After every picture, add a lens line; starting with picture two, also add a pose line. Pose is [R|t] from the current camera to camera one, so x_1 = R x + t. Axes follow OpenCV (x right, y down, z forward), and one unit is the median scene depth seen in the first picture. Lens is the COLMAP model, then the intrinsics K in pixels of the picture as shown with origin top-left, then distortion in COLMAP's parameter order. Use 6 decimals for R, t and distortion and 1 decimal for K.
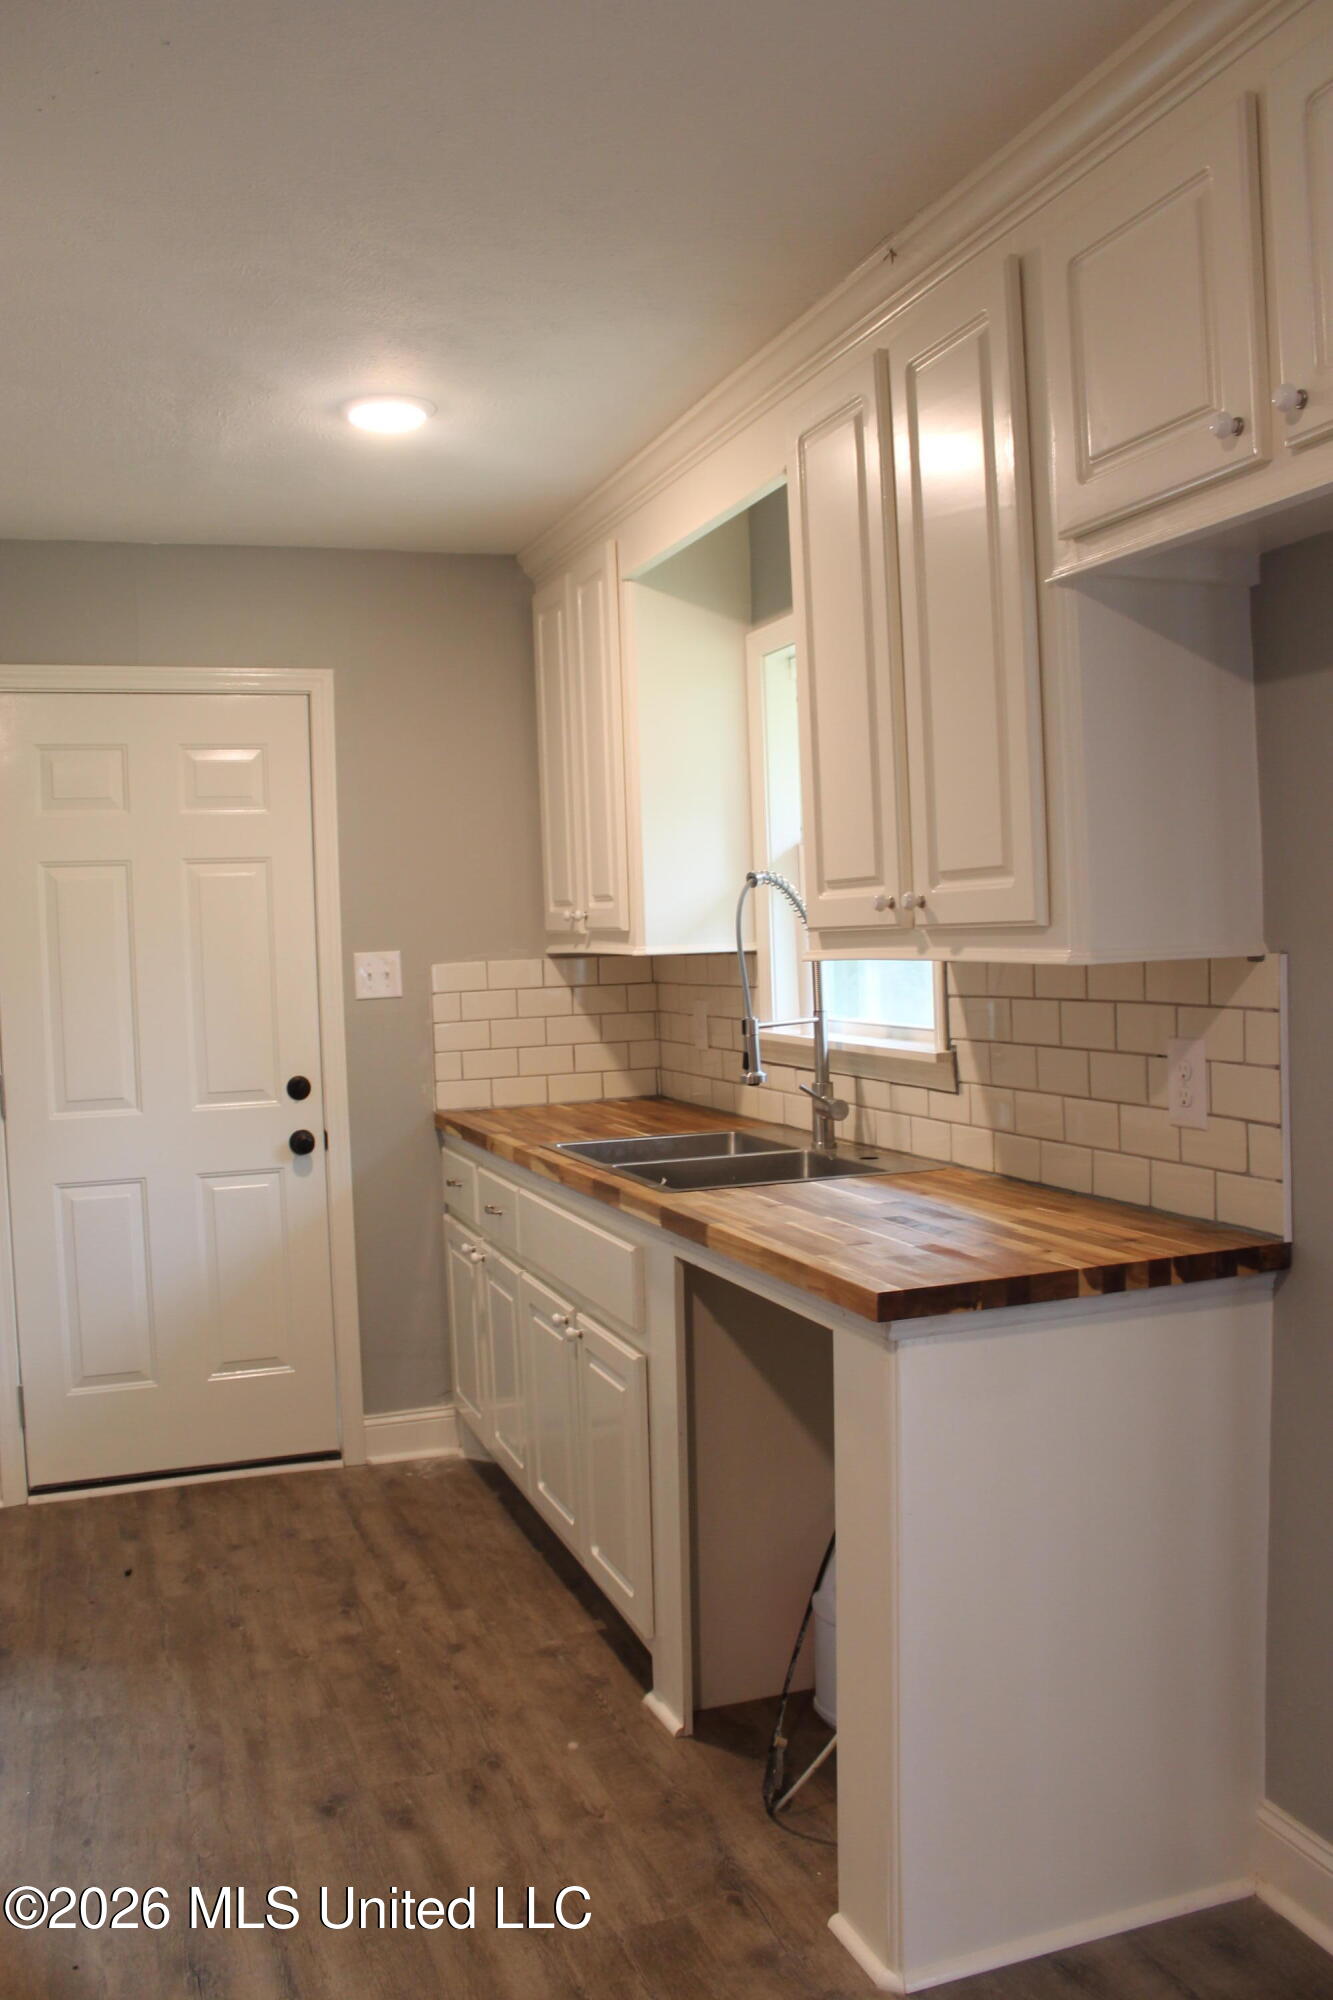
lens RADIAL K [[1678.1, 0, 681.4], [0, 1678.1, 996.4], [0, 0, 1]] dist [-0.139405, -0.003778]
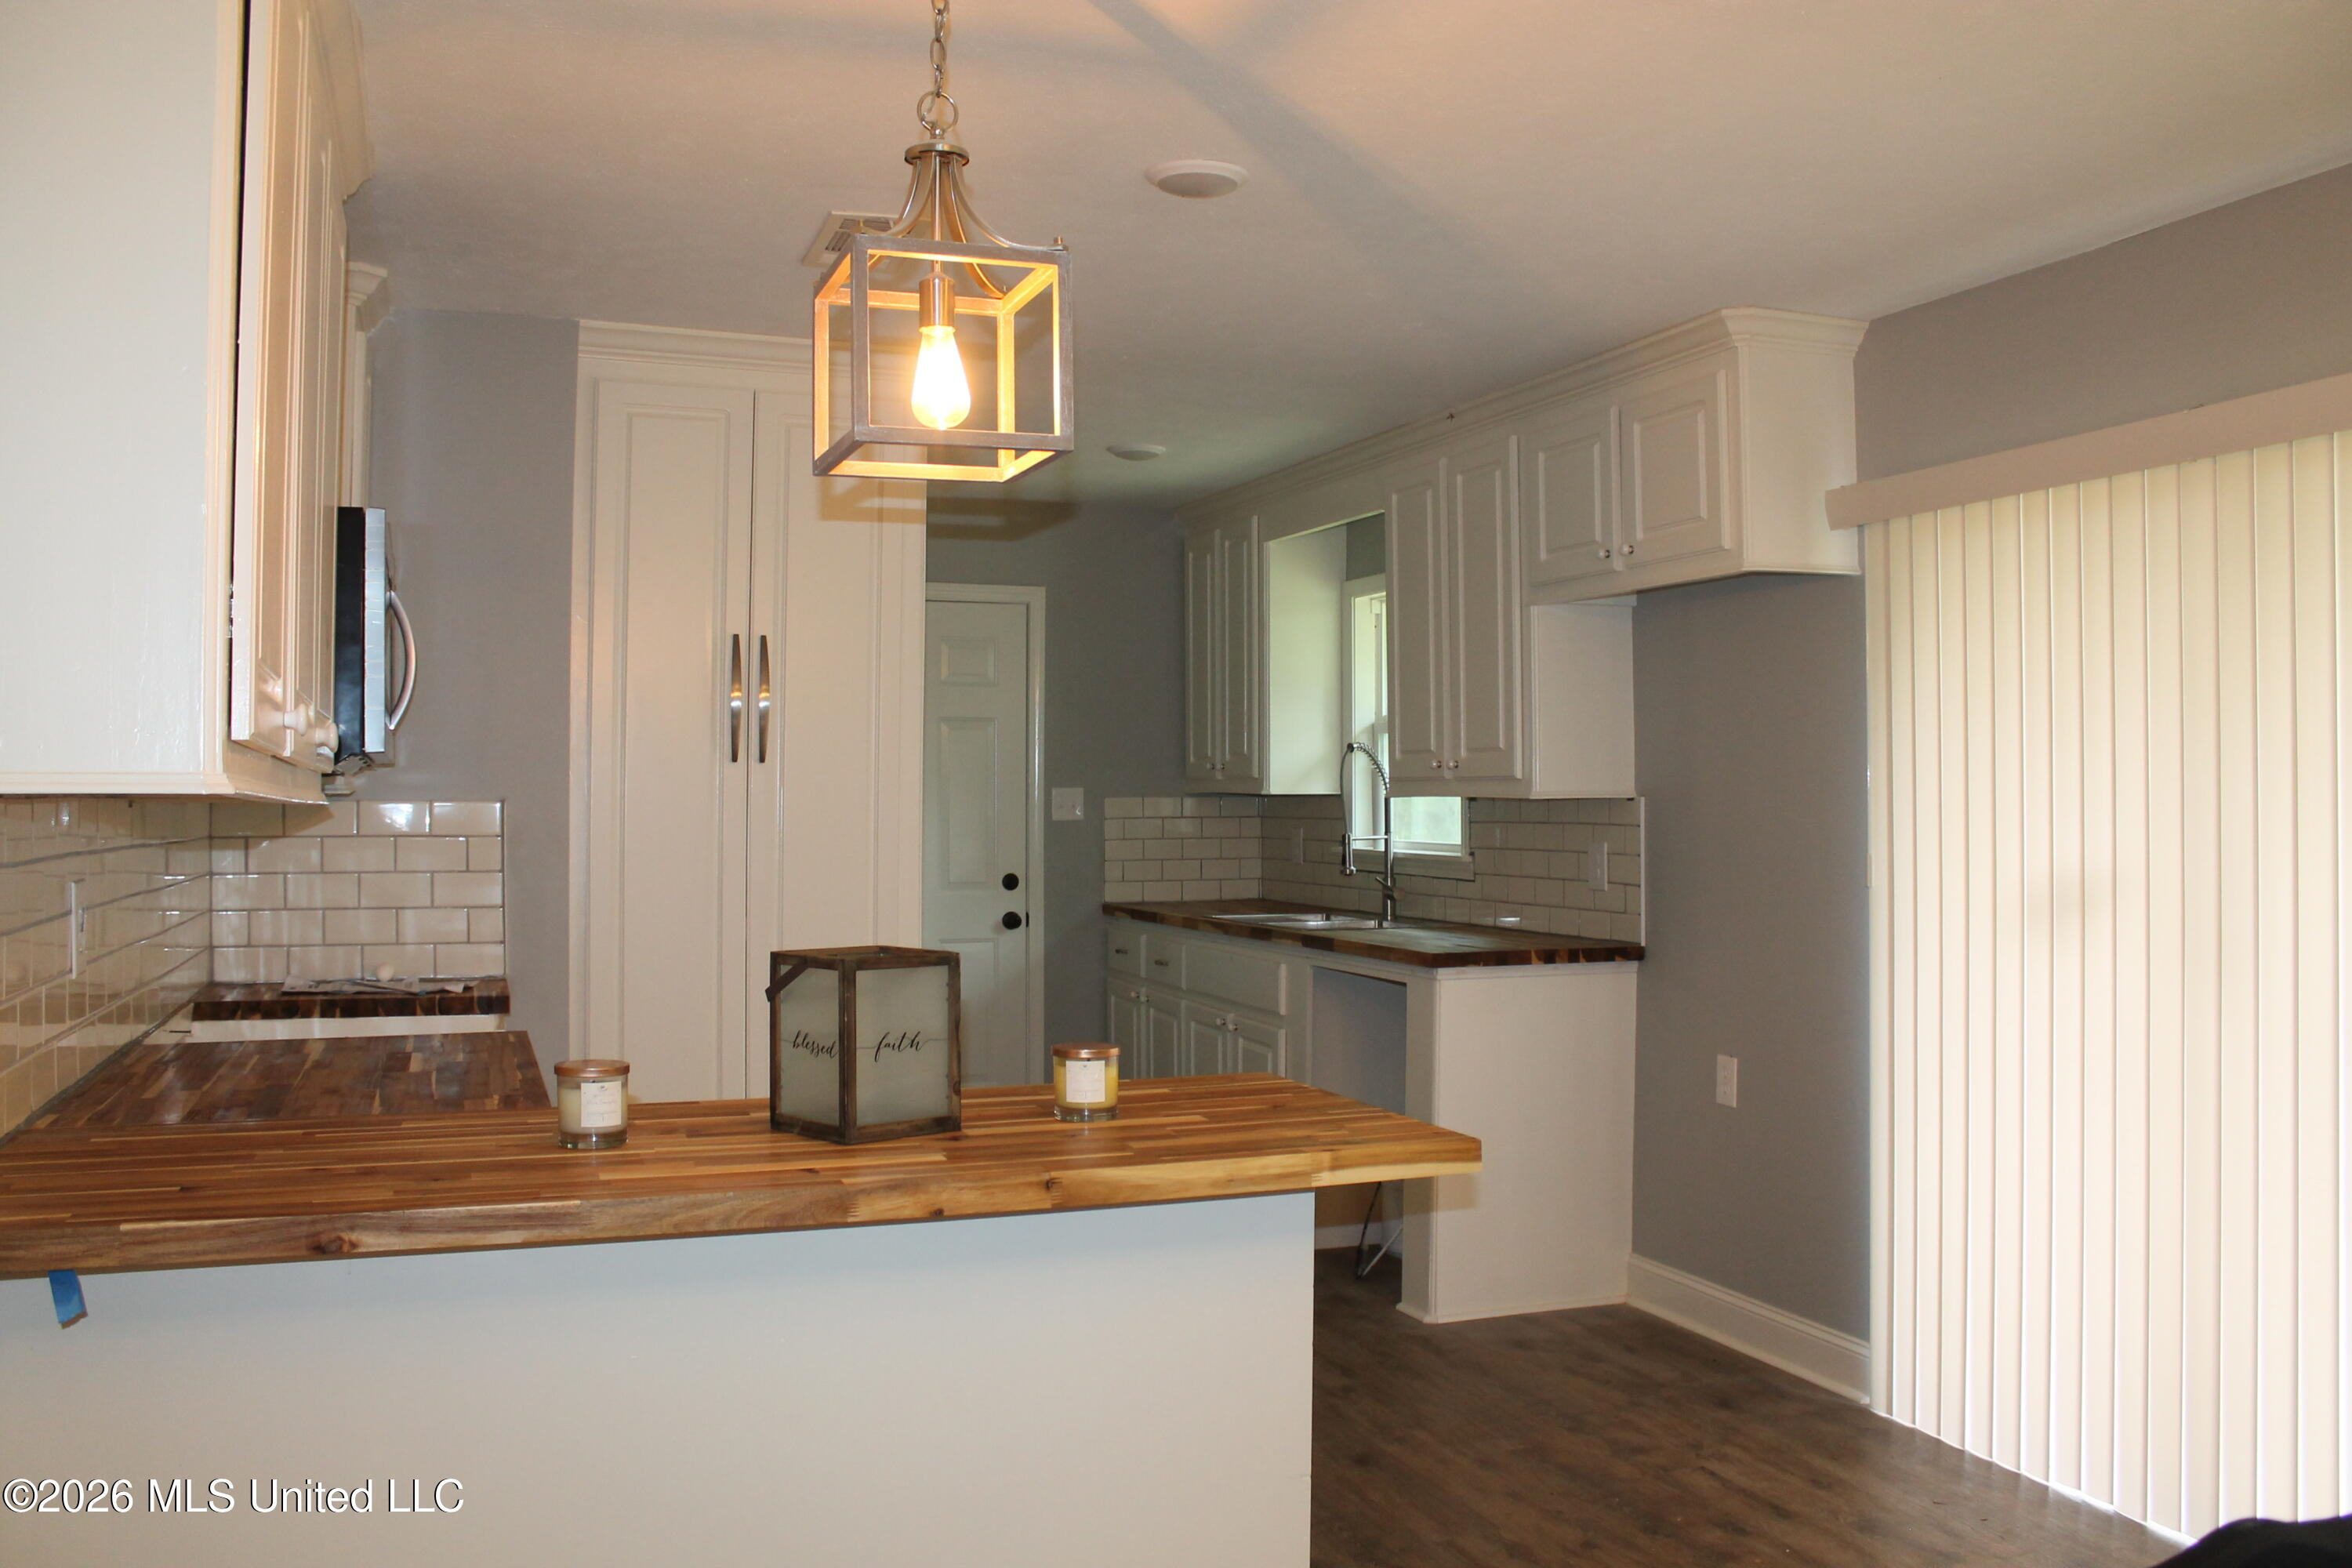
lens RADIAL K [[1973.5, 0, 1165.9], [0, 1973.5, 765.8], [0, 0, 1]] dist [-0.139405, -0.003778]
pose [[0.999405, 0.034416, 0.002249, -0.124523], [-0.034243, 0.997938, -0.054287, 0.050977], [-0.004113, 0.054177, 0.998523, -0.799273]]
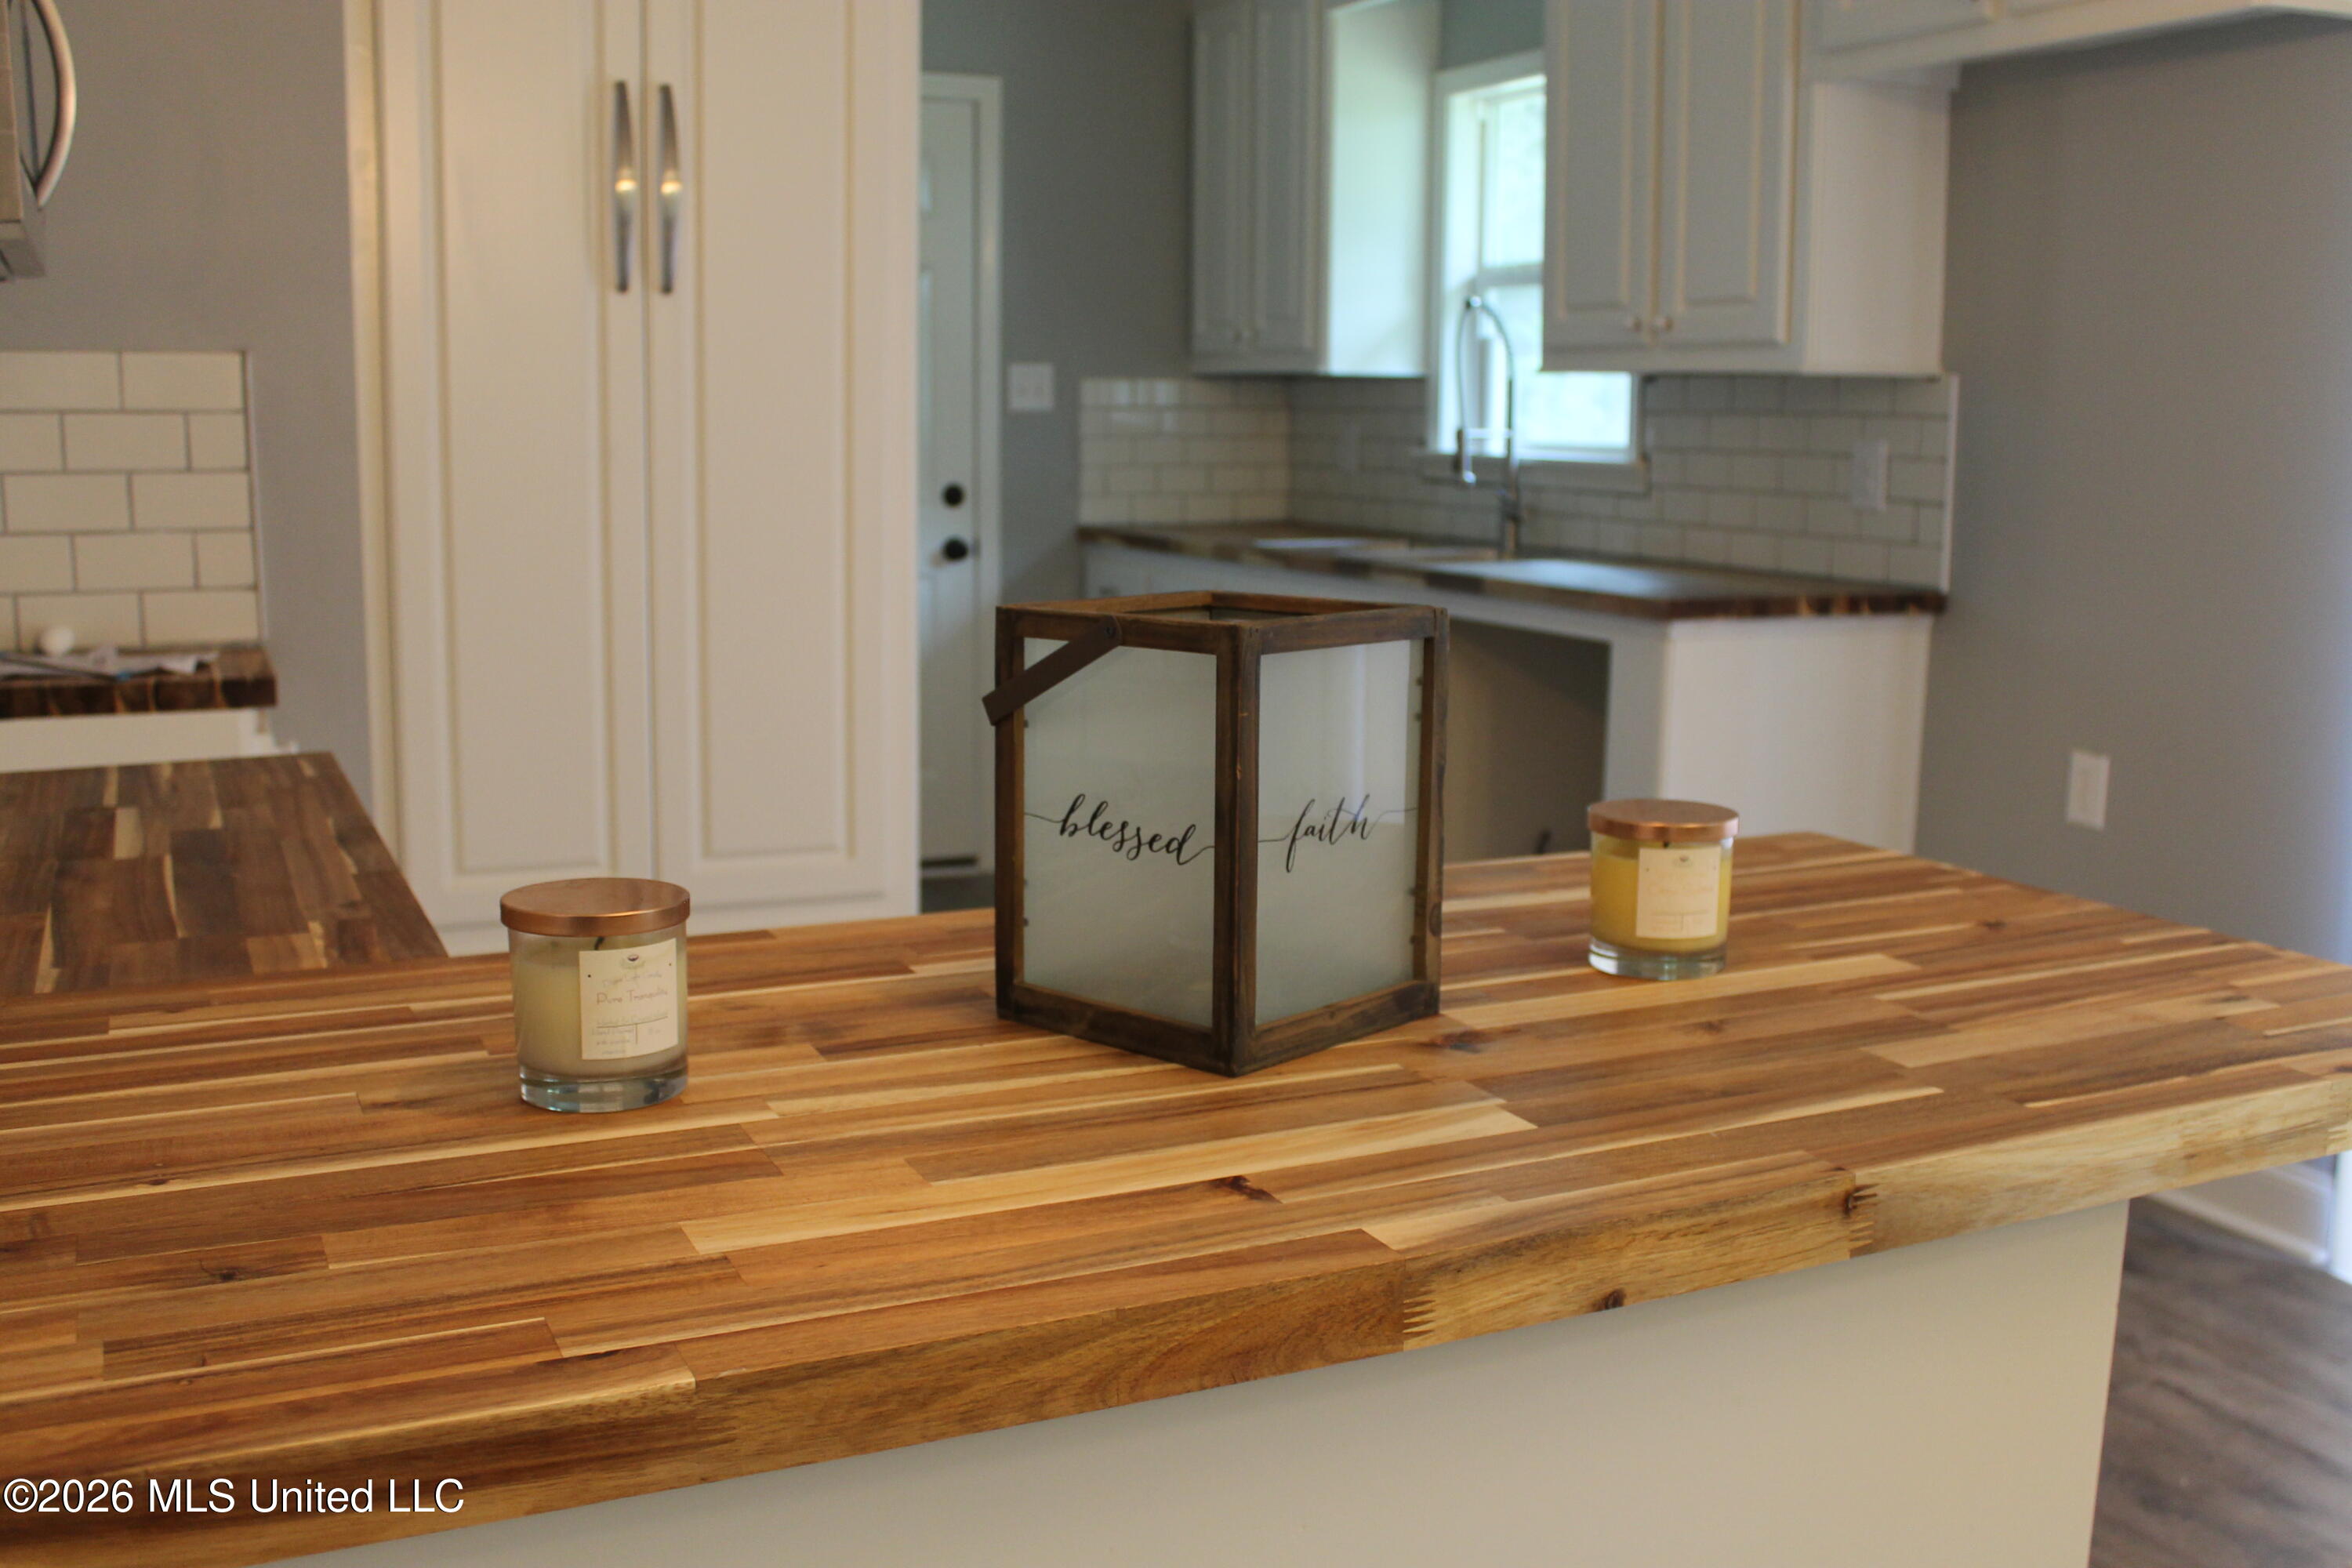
lens RADIAL K [[2239.5, 0, 1179.0], [0, 2239.5, 794.3], [0, 0, 1]] dist [-0.097440, 0.000000]
pose [[0.995018, 0.027737, 0.095763, -0.258203], [-0.039899, 0.991033, 0.127523, 0.066924], [-0.091367, -0.130709, 0.987202, -0.454821]]
